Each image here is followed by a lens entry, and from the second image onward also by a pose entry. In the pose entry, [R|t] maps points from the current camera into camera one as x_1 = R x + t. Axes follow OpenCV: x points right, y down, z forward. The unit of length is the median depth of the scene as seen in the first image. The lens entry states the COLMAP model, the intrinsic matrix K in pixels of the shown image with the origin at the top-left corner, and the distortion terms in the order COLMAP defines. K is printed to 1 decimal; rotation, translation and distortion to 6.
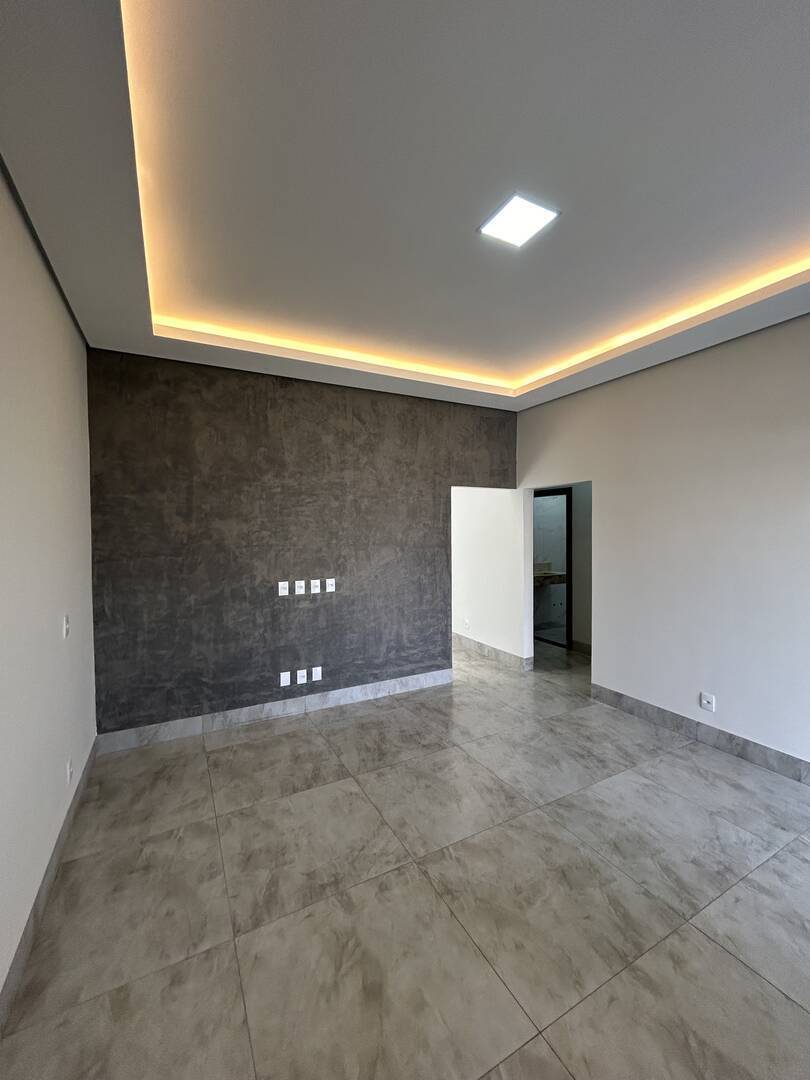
lens RADIAL K [[435.3, 0, 403.9], [0, 435.3, 539.3], [0, 0, 1]] dist [0.001064, -0.000068]
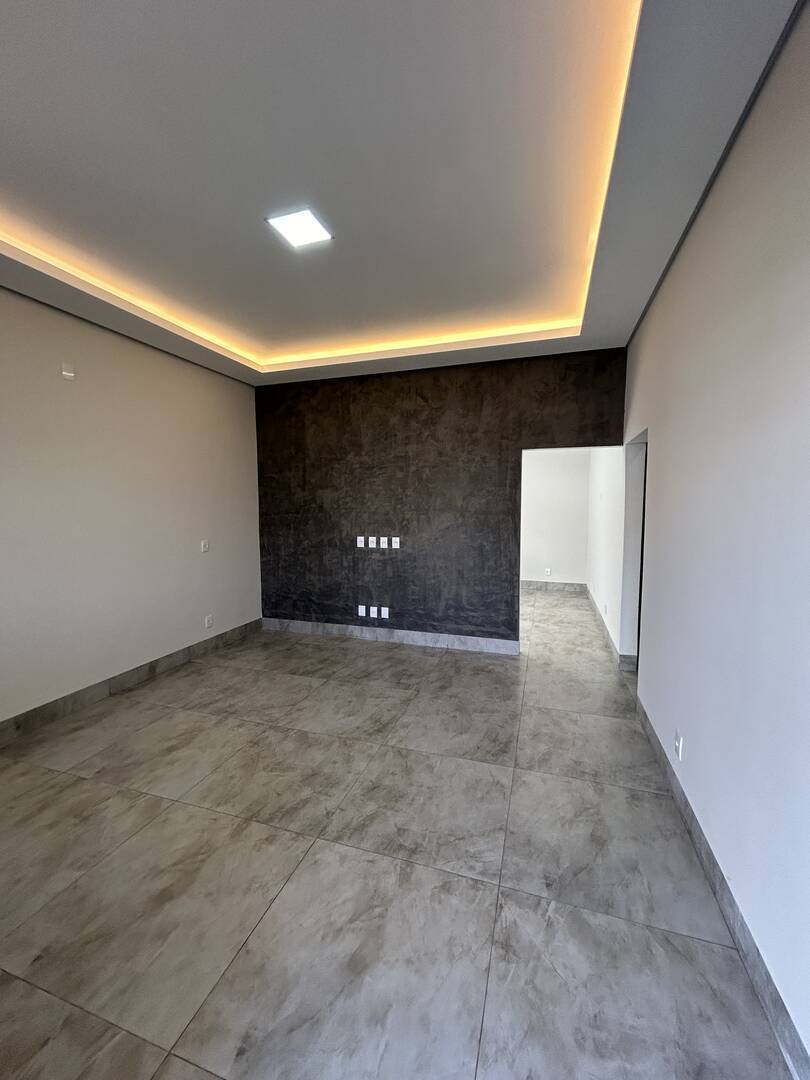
lens RADIAL K [[435.3, 0, 404.9], [0, 435.3, 539.5], [0, 0, 1]] dist [0.001064, -0.000068]
pose [[0.690795, 0.065839, -0.720047, 0.847432], [-0.019874, 0.997198, 0.072114, 0.010968], [0.722777, -0.035506, 0.690168, 0.224146]]
